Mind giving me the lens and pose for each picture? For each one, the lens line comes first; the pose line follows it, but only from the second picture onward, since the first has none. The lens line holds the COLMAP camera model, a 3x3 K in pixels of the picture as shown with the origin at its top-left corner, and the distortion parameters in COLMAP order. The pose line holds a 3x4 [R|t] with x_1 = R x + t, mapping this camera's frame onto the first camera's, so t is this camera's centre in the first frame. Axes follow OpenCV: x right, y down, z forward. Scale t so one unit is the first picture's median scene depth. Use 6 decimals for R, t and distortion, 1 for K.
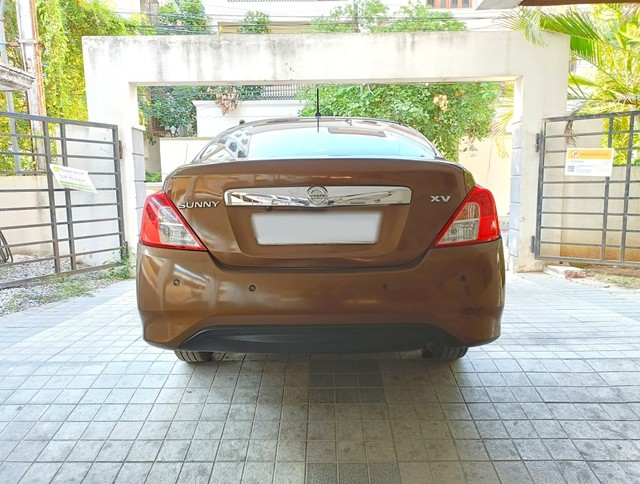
lens RADIAL K [[490.6, 0, 318.6], [0, 490.6, 243.1], [0, 0, 1]] dist [0.022332, -0.008325]
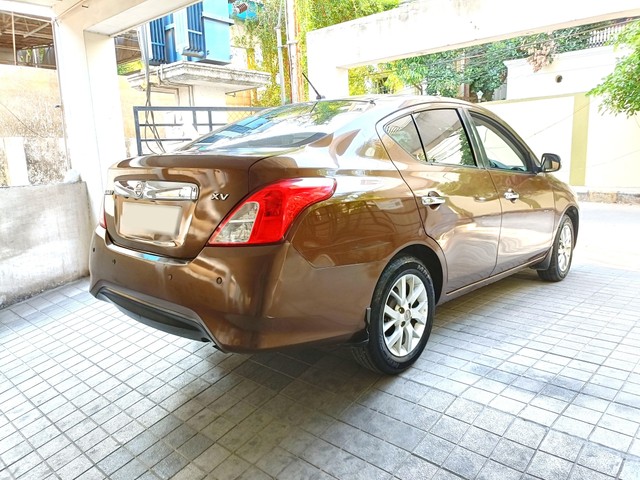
lens RADIAL K [[481.8, 0, 321.5], [0, 481.8, 243.5], [0, 0, 1]] dist [0.018277, -0.004619]
pose [[0.746288, 0.108710, -0.656686, 0.672561], [-0.056333, 0.993349, 0.100423, -0.068611], [0.663235, -0.037951, 0.747448, 0.269766]]
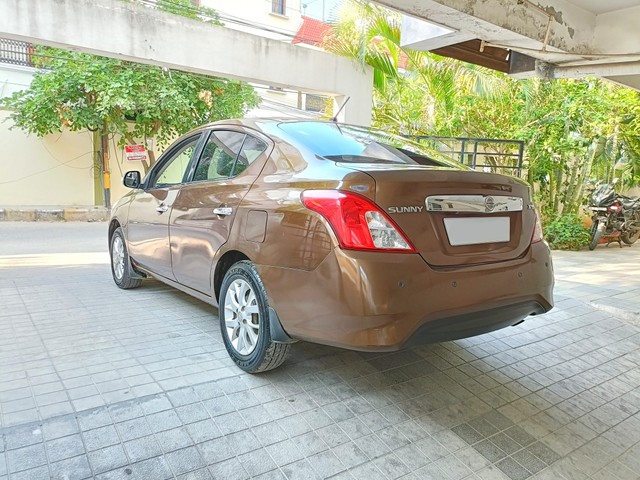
lens RADIAL K [[481.8, 0, 324.1], [0, 481.8, 235.4], [0, 0, 1]] dist [0.018277, -0.004619]
pose [[0.791702, -0.023053, 0.610473, -0.664356], [0.018612, 0.999734, 0.013615, -0.026021], [-0.610624, 0.000583, 0.791920, 0.186608]]
